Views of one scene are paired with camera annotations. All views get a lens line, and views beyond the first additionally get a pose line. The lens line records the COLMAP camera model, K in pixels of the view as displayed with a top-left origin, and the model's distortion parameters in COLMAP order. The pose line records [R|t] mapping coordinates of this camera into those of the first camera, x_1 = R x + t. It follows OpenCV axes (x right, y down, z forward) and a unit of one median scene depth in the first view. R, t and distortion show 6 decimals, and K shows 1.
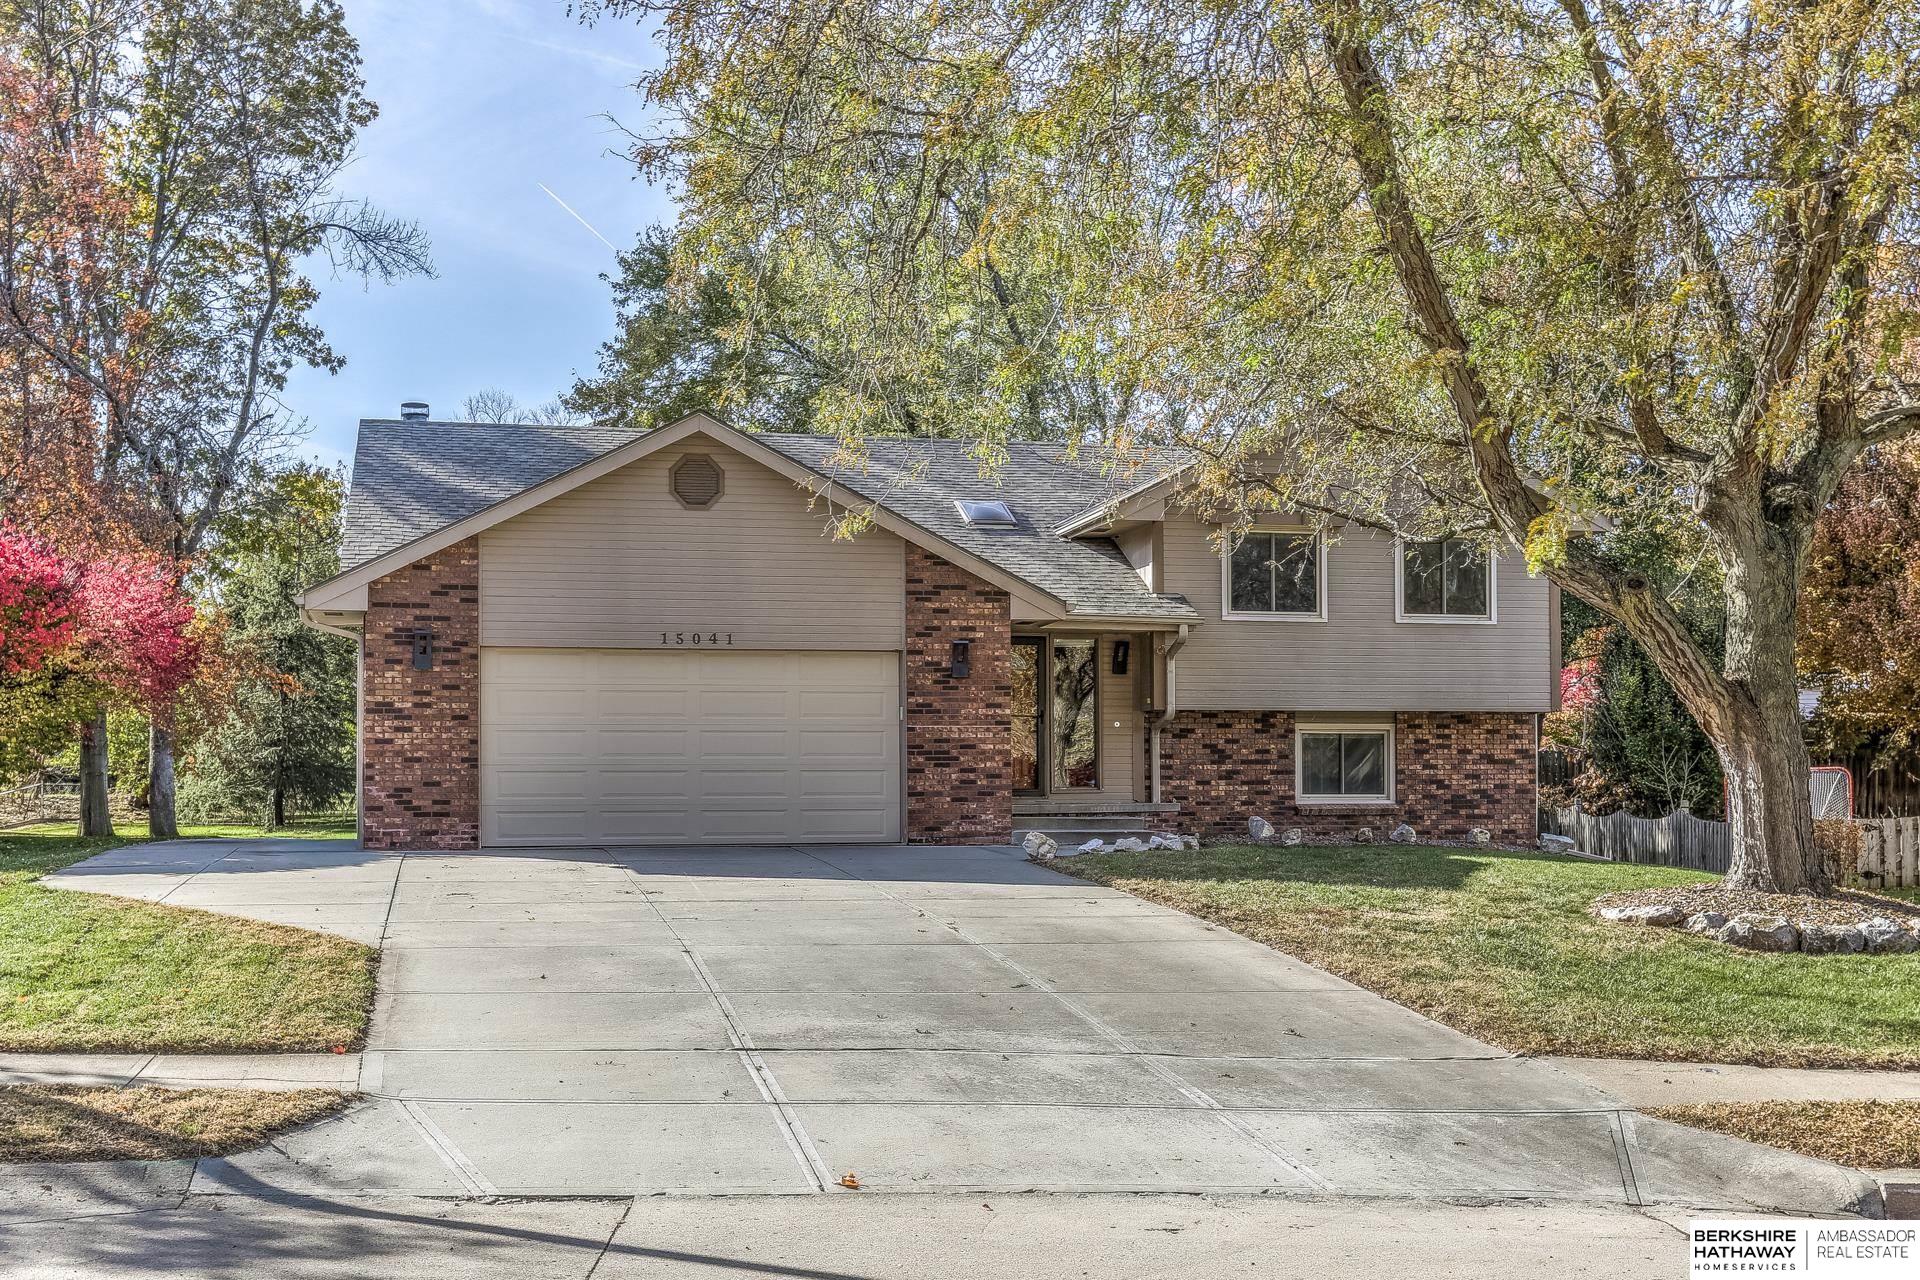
lens RADIAL K [[1841.7, 0, 960.0], [0, 1841.7, 640.0], [0, 0, 1]] dist [0.000546, 0.000389]
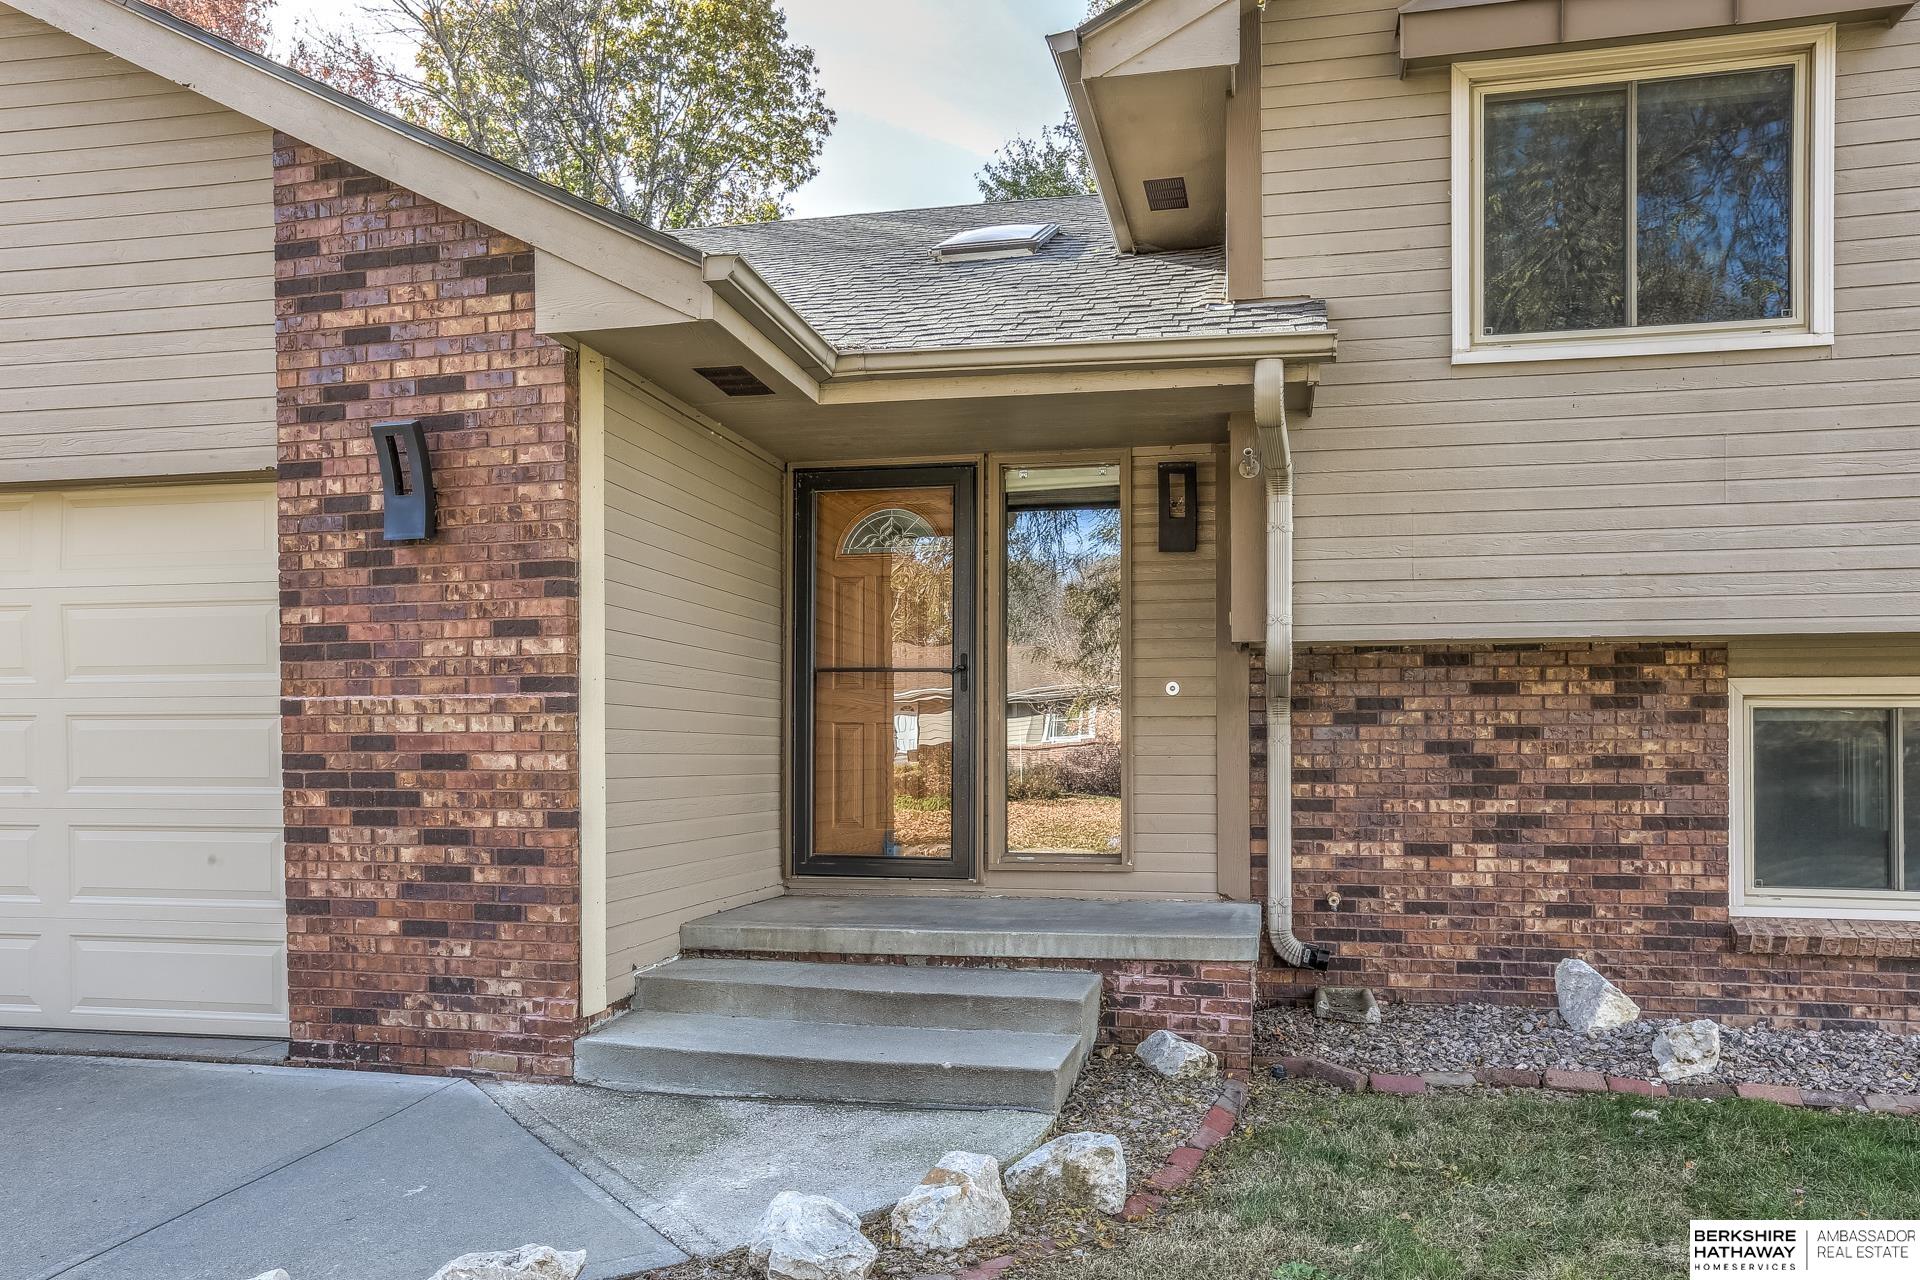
lens RADIAL K [[1398.3, 0, 961.1], [0, 1398.3, 710.2], [0, 0, 1]] dist [-0.000847, -0.000807]
pose [[0.914771, -0.008907, -0.403874, 0.165139], [0.029005, 0.998625, 0.043673, 0.037757], [0.402930, -0.051666, 0.913771, 0.747052]]
